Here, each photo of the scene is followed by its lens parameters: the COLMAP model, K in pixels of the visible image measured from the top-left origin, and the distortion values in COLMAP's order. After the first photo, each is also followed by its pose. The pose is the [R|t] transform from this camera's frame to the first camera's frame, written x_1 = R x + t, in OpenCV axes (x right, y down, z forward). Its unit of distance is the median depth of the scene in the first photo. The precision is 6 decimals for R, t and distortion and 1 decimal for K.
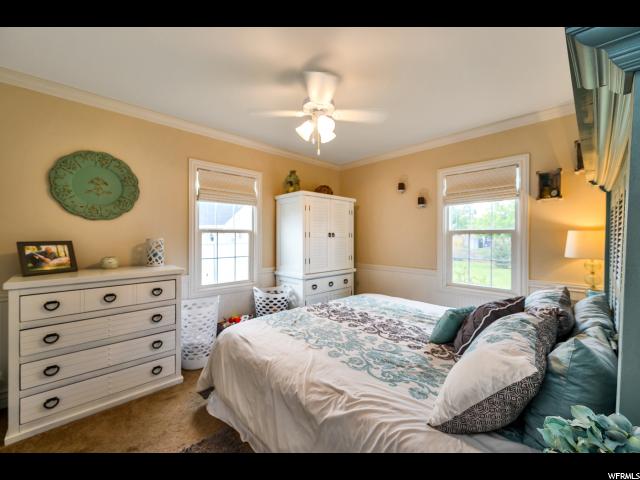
lens RADIAL K [[262.2, 0, 318.5], [0, 262.2, 238.8], [0, 0, 1]] dist [-0.002515, -0.000156]
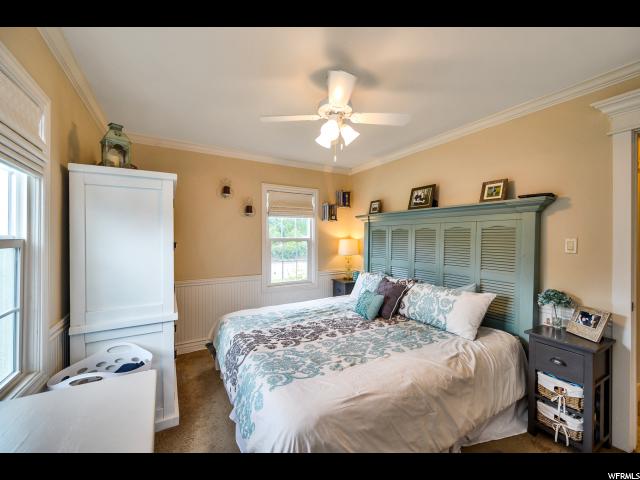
lens RADIAL K [[262.2, 0, 318.5], [0, 262.2, 238.8], [0, 0, 1]] dist [-0.002515, -0.000156]
pose [[0.219119, -0.004538, 0.975688, -0.802282], [0.008165, 0.999963, 0.002817, -0.044555], [-0.975664, 0.007349, 0.219148, 0.752377]]
